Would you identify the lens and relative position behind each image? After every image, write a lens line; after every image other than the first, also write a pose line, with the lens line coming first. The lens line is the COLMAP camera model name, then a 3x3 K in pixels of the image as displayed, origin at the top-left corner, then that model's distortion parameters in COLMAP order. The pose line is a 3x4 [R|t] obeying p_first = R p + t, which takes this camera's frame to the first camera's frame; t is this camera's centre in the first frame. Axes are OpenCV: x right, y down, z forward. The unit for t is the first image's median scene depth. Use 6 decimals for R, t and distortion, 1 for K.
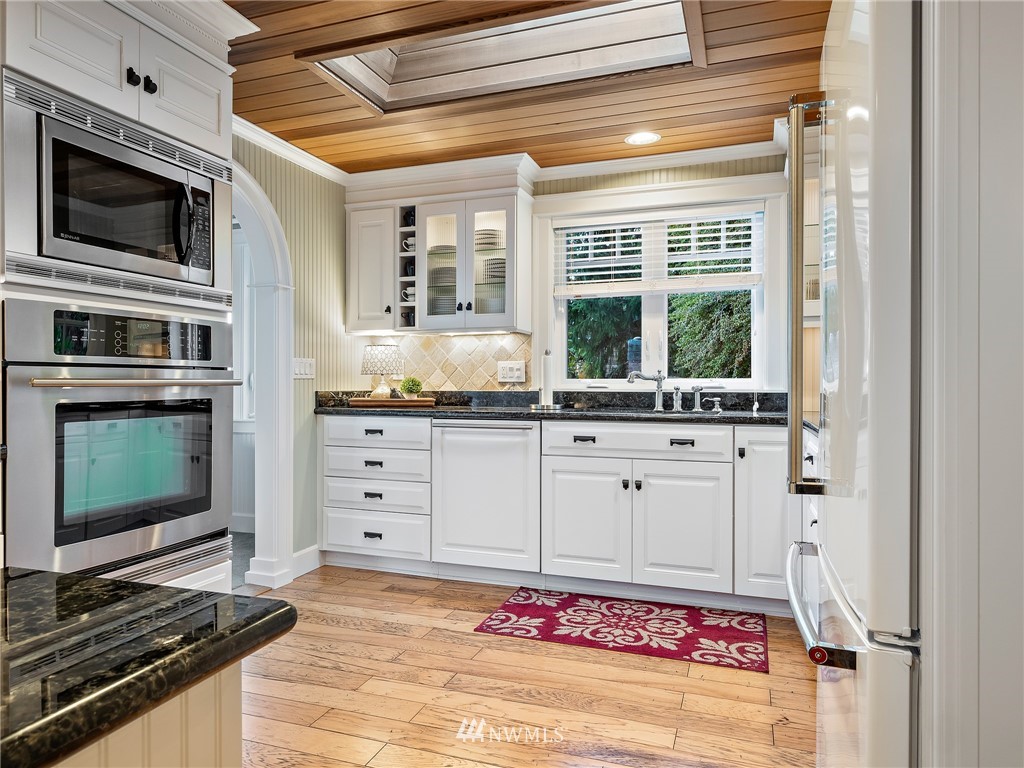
lens RADIAL K [[670.1, 0, 511.4], [0, 670.1, 380.8], [0, 0, 1]] dist [-0.008449, 0.002259]
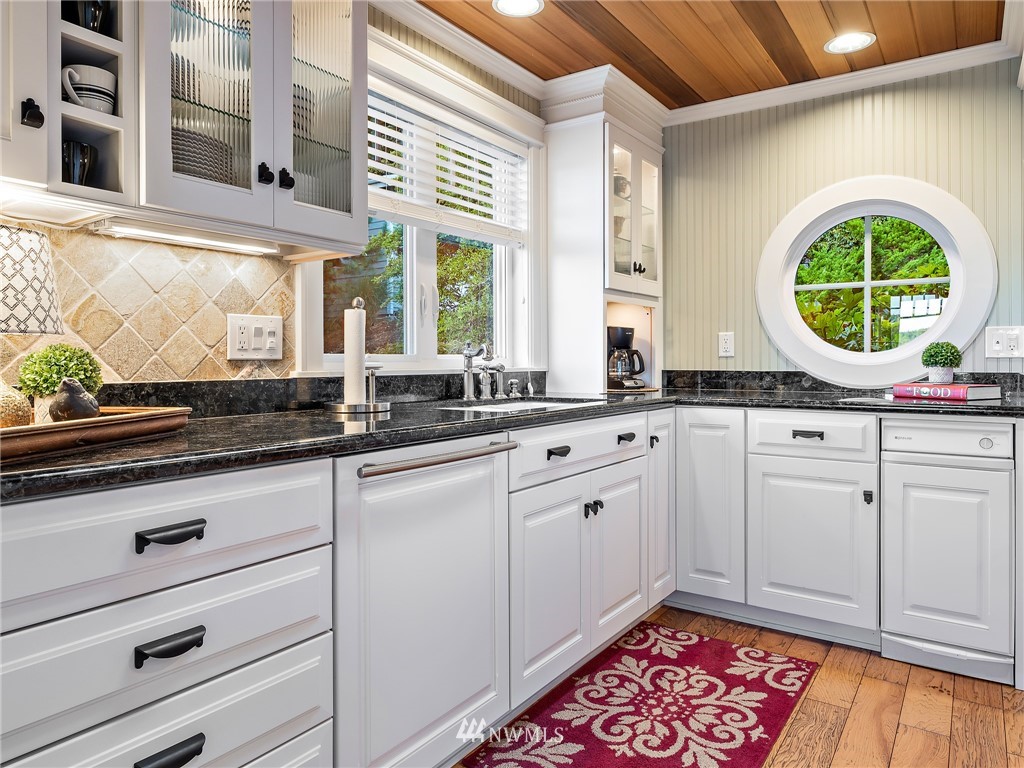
lens RADIAL K [[670.1, 0, 495.0], [0, 670.1, 361.5], [0, 0, 1]] dist [-0.008449, 0.002259]
pose [[0.296494, -0.006735, 0.955011, -0.522677], [0.009108, 0.999950, 0.004225, 0.003345], [-0.954991, 0.007445, 0.296541, 0.936906]]
